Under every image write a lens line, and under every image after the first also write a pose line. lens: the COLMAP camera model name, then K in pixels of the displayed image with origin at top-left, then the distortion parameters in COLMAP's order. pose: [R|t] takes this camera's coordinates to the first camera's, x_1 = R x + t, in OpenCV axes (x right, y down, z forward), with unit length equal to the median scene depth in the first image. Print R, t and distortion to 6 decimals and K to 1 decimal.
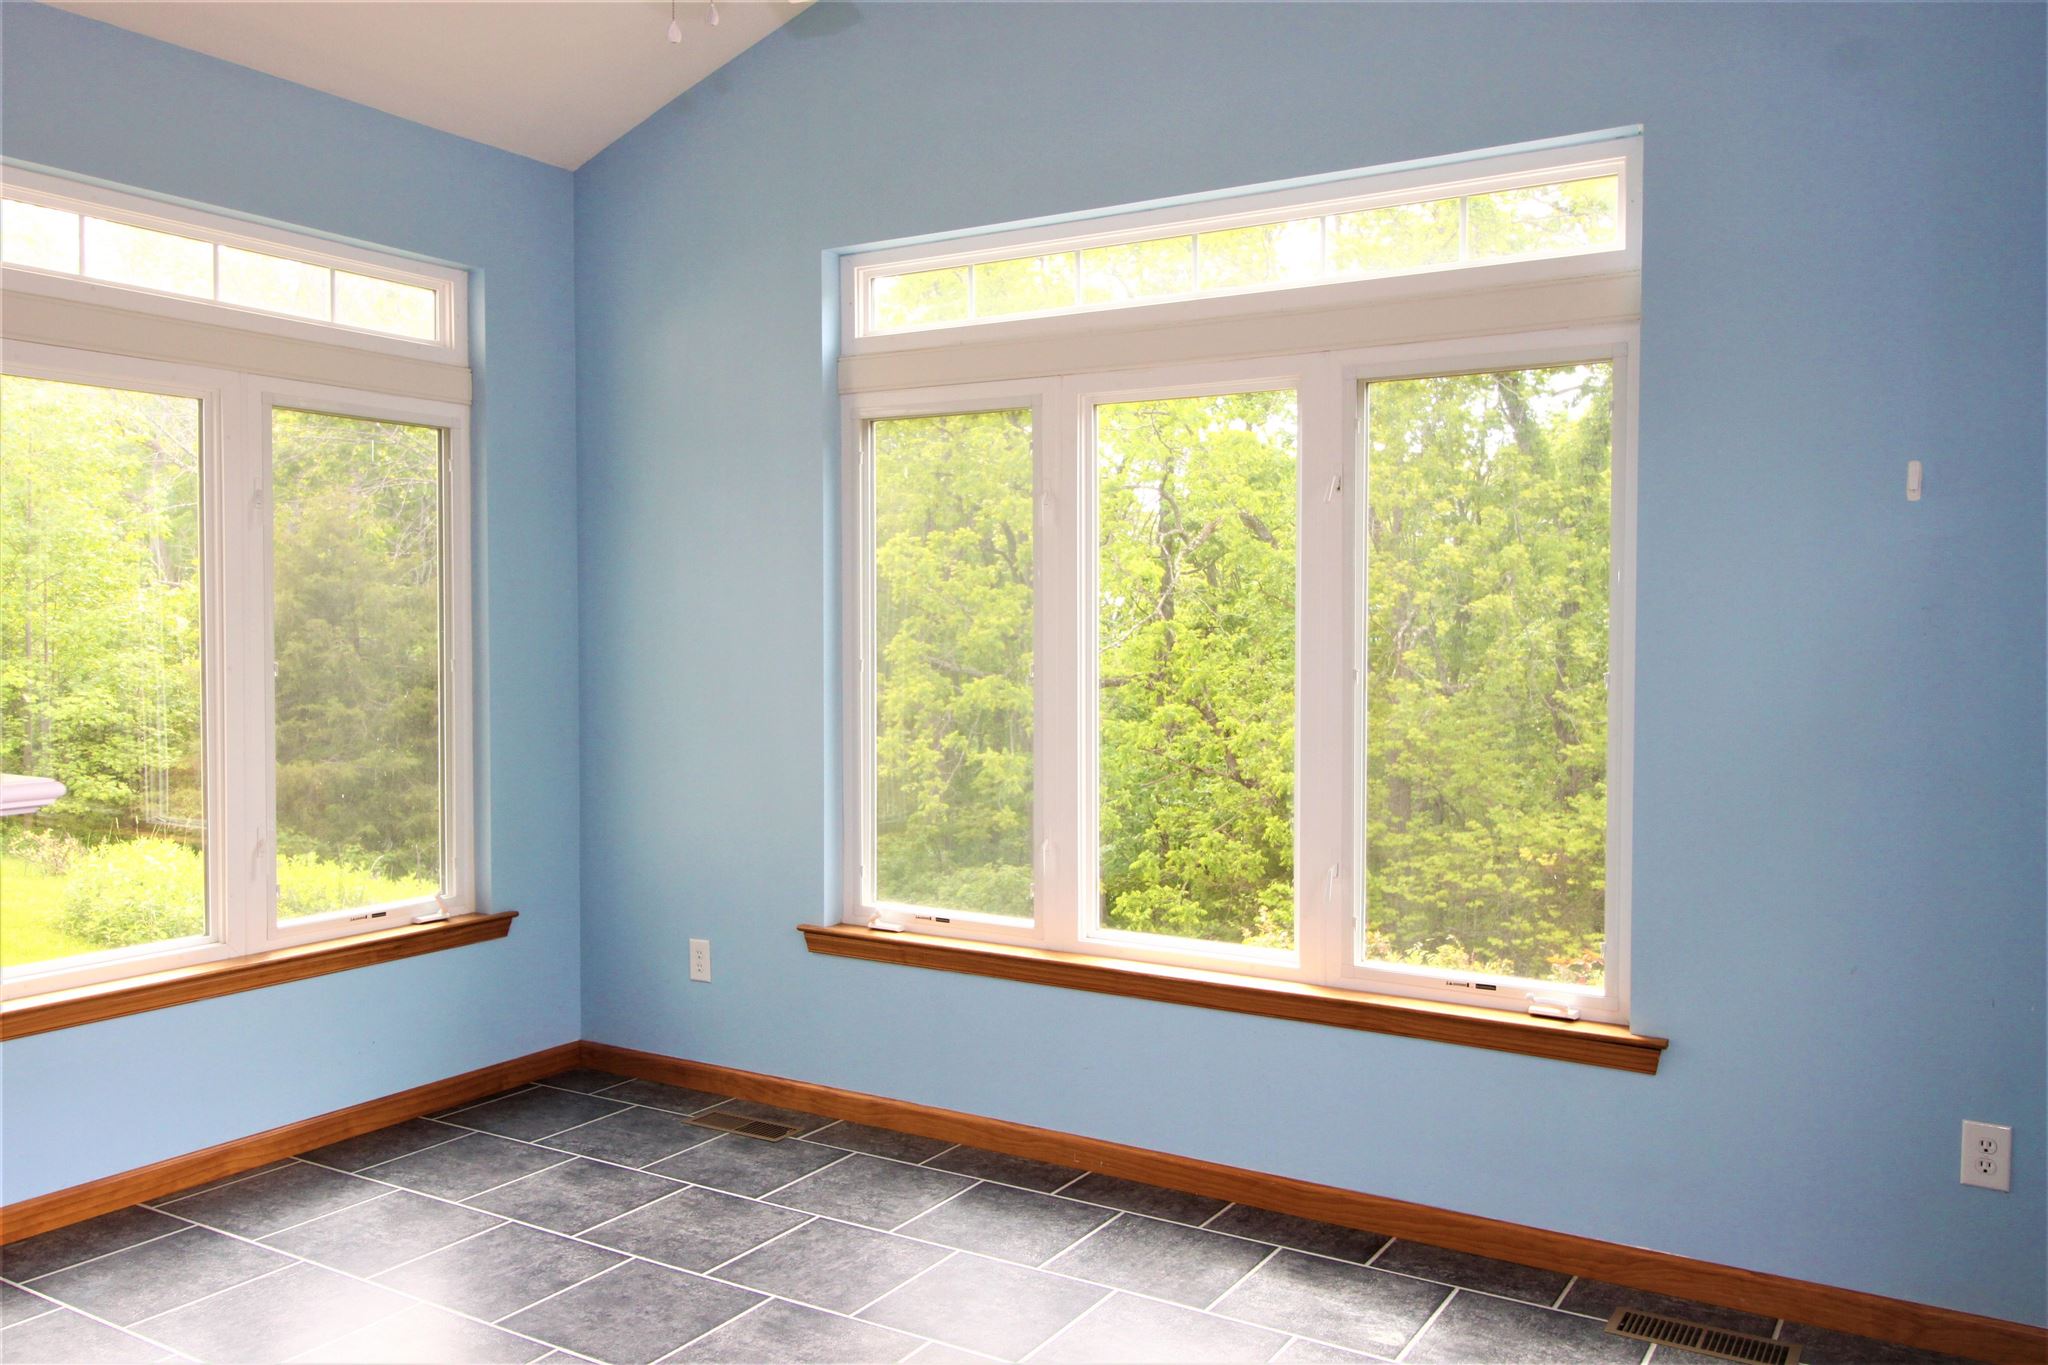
lens RADIAL K [[1587.2, 0, 1024.0], [0, 1587.2, 682.5], [0, 0, 1]] dist [-0.002133, -0.000891]
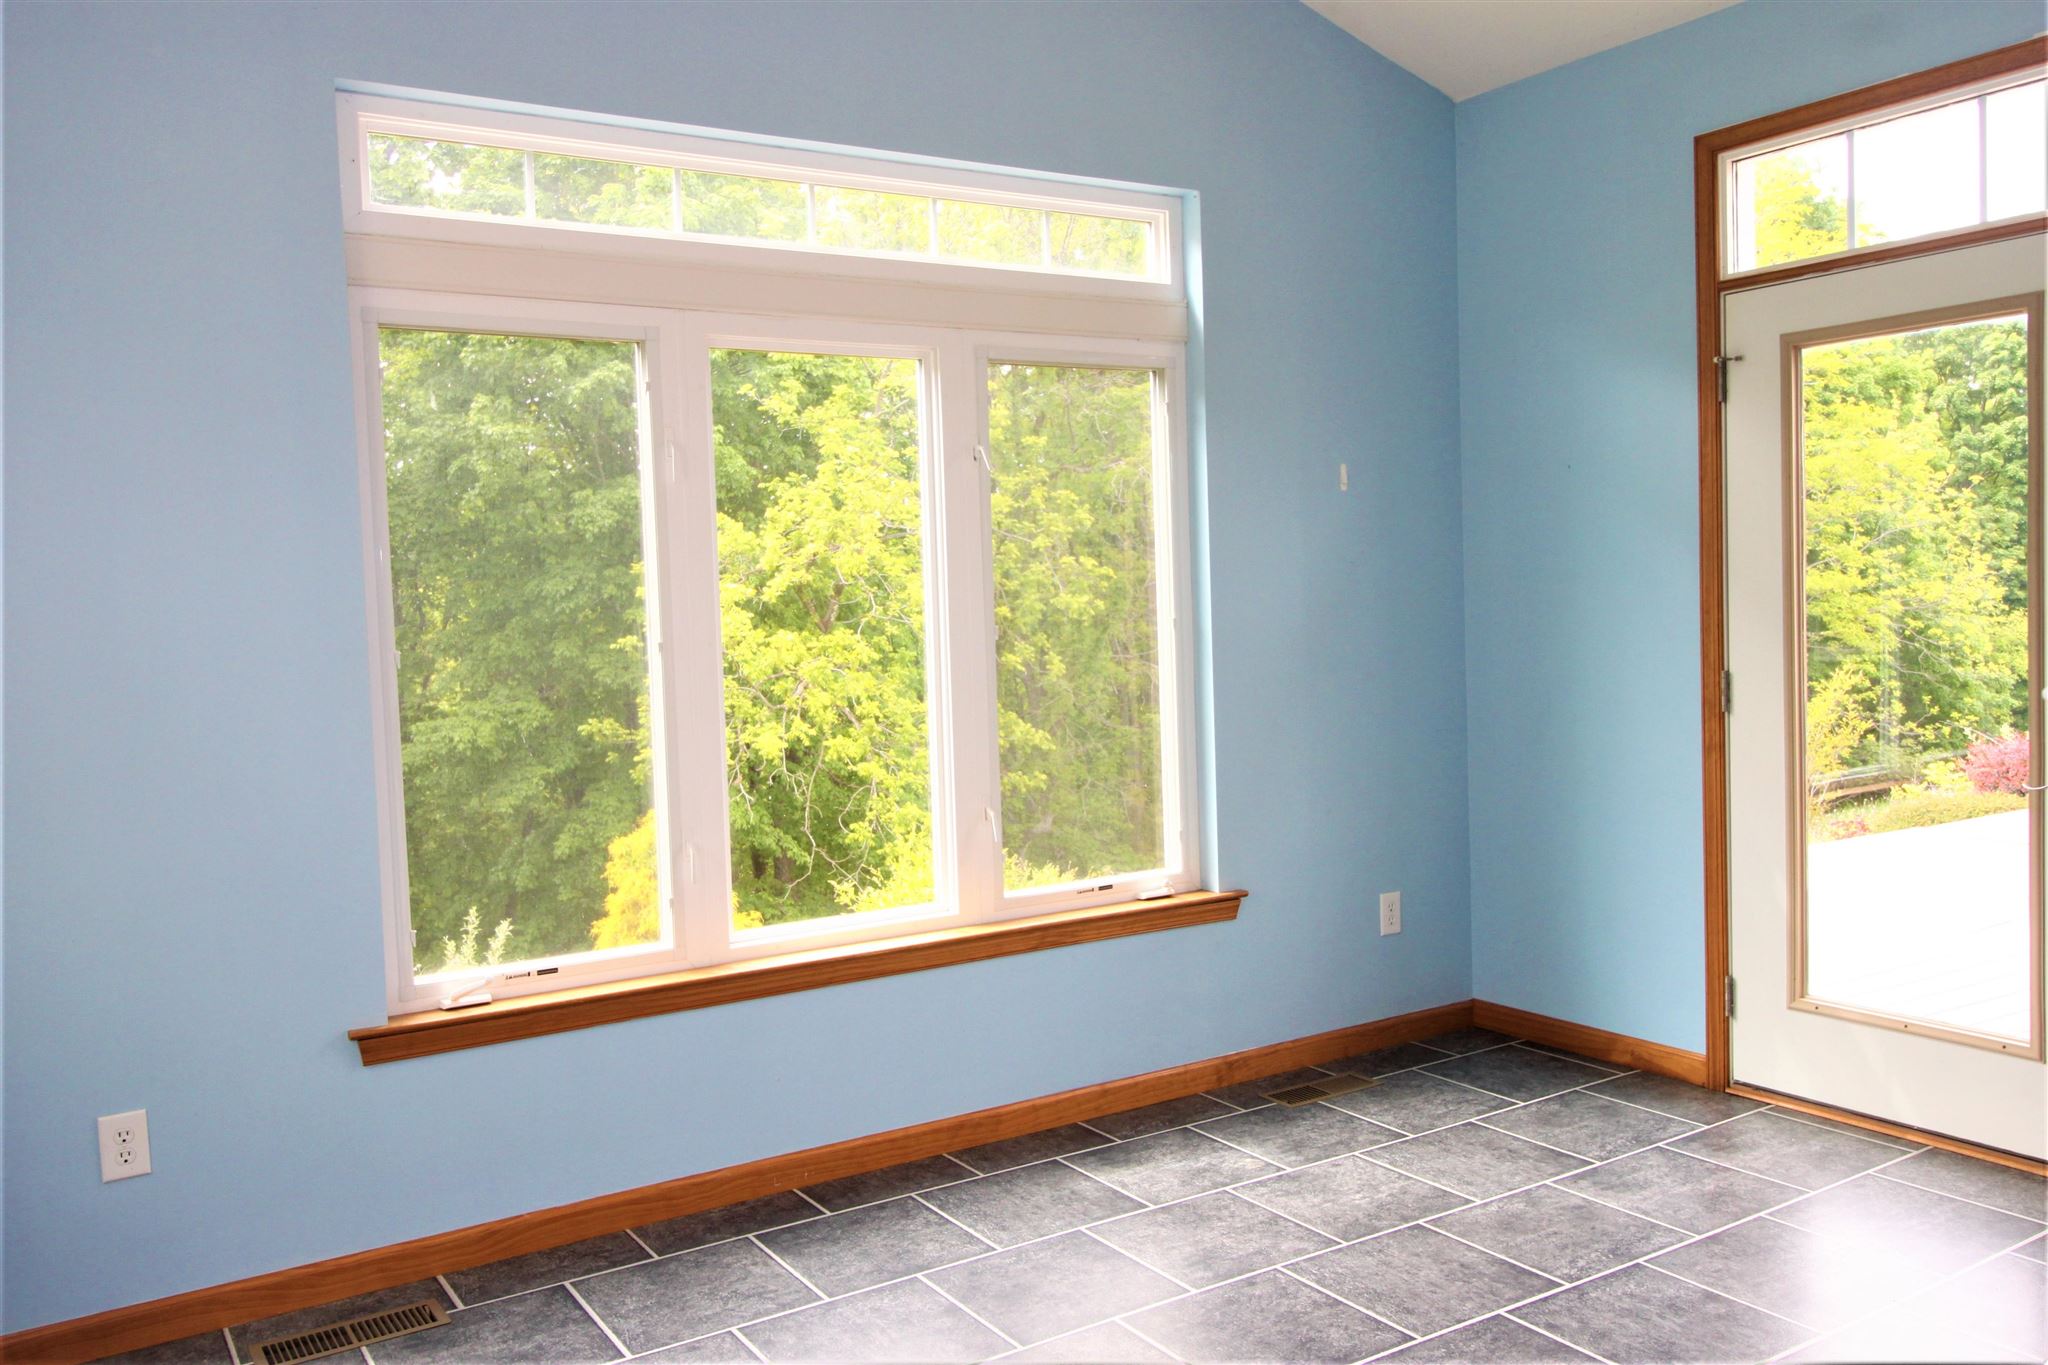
lens RADIAL K [[1647.8, 0, 1024.0], [0, 1647.8, 682.5], [0, 0, 1]] dist [-0.001851, -0.000176]
pose [[0.437082, -0.069844, 0.896706, -0.799197], [0.064803, 0.996835, 0.046056, -0.021070], [-0.897084, 0.037979, 0.440225, 0.488675]]
